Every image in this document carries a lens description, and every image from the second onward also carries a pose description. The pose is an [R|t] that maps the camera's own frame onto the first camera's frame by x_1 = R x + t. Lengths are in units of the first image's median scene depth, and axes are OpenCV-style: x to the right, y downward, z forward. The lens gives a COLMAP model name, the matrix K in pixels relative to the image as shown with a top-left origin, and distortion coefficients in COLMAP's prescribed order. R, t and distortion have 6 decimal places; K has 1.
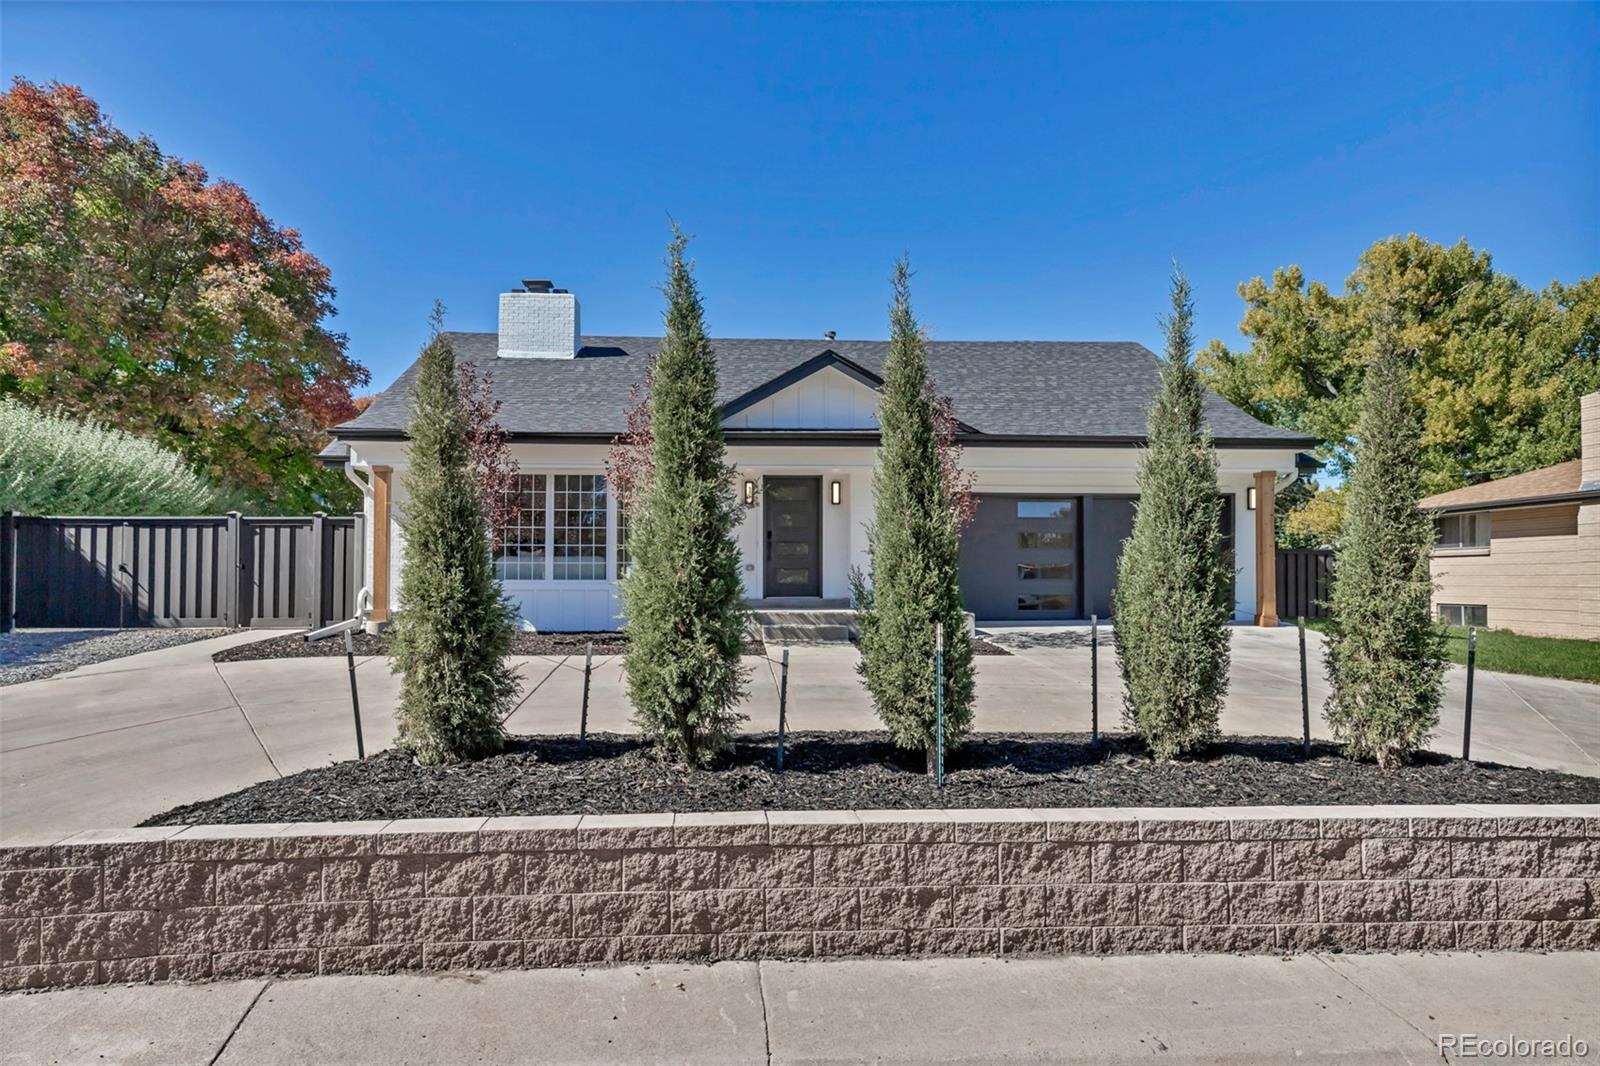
lens RADIAL K [[891.4, 0, 789.0], [0, 891.4, 536.7], [0, 0, 1]] dist [-0.008667, 0.001874]
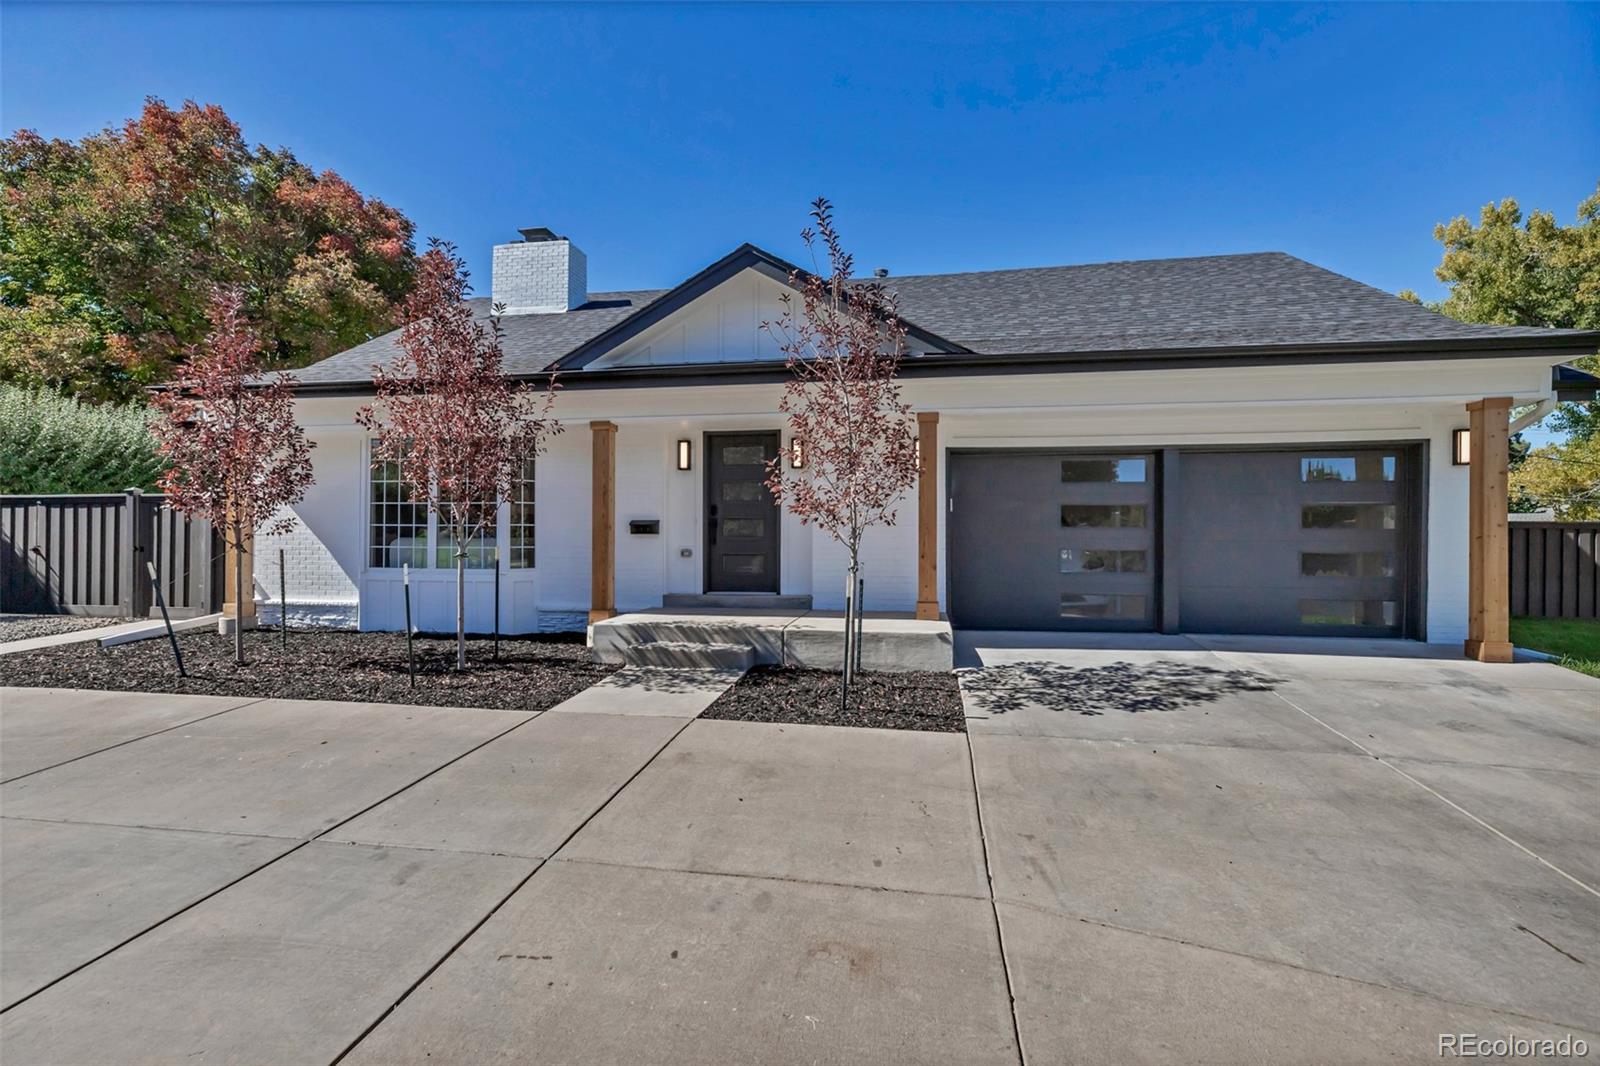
lens RADIAL K [[726.0, 0, 815.7], [0, 726.0, 523.6], [0, 0, 1]] dist [0.003061, -0.000591]
pose [[0.972985, -0.001144, -0.230864, 0.168775], [0.007756, 0.999585, 0.027736, -0.005926], [0.230736, -0.028778, 0.972591, 0.339659]]
